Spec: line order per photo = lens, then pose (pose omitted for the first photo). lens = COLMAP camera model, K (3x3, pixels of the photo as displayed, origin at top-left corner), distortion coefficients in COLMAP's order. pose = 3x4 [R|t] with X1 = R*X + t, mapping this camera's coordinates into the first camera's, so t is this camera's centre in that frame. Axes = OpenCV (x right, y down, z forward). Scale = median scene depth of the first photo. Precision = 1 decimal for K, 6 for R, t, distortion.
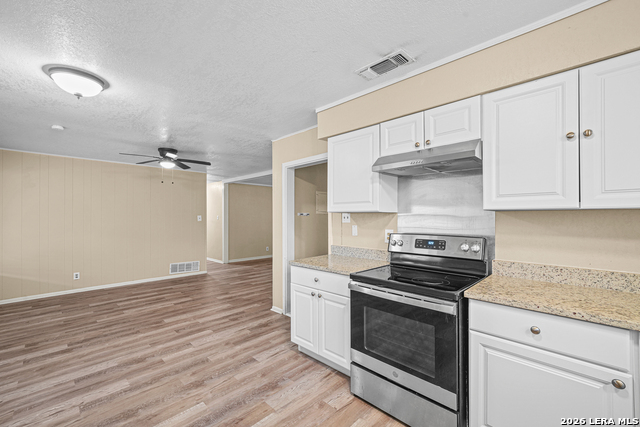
lens RADIAL K [[274.7, 0, 322.4], [0, 274.7, 215.7], [0, 0, 1]] dist [0.006948, 0.000499]
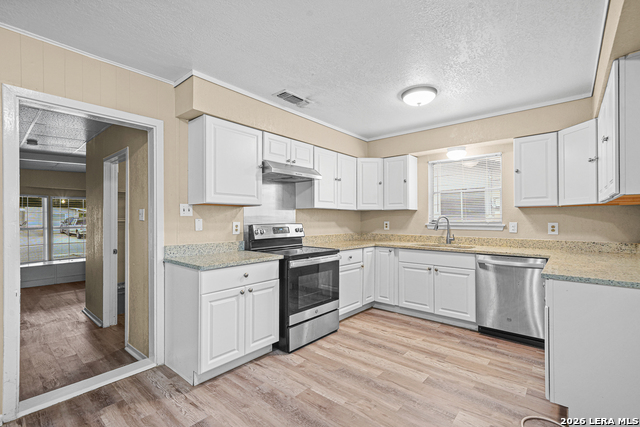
lens RADIAL K [[294.5, 0, 319.7], [0, 294.5, 217.6], [0, 0, 1]] dist [0.003734, 0.001270]
pose [[-0.073801, 0.007685, 0.997243, -0.855131], [-0.001451, 0.999968, -0.007814, 0.037286], [-0.997272, -0.002024, -0.073787, 0.678092]]
